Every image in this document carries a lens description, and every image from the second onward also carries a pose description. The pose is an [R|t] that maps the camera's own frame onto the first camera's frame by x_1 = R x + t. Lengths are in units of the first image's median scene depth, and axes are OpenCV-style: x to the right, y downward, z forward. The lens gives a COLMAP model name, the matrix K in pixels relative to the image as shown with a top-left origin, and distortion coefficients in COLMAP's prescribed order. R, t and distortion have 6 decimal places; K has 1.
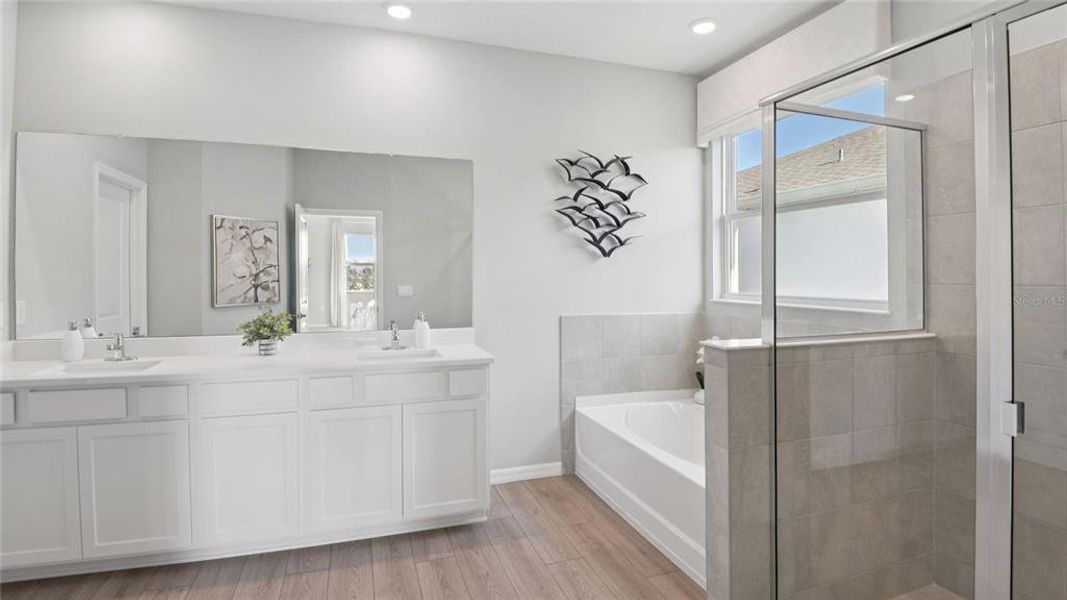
lens RADIAL K [[494.3, 0, 532.7], [0, 494.3, 279.1], [0, 0, 1]] dist [-0.015830, -0.000075]
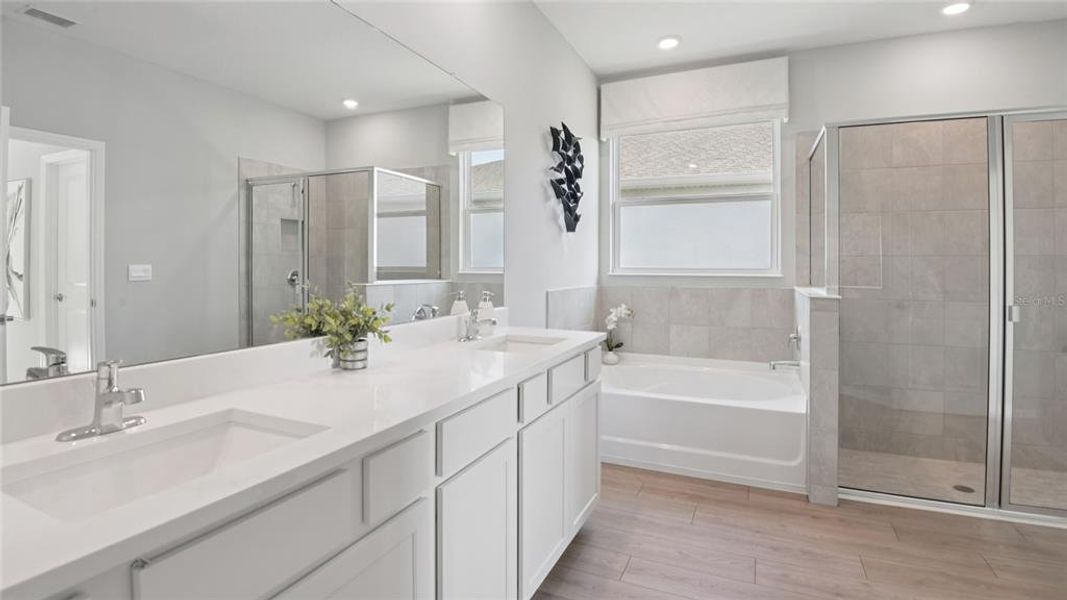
lens RADIAL K [[493.1, 0, 534.7], [0, 493.1, 258.0], [0, 0, 1]] dist [-0.019428, -0.000206]
pose [[0.701623, 0.011521, 0.712455, -0.844870], [-0.000655, 0.999879, -0.015523, 0.034192], [-0.712548, 0.010424, 0.701546, 0.455185]]
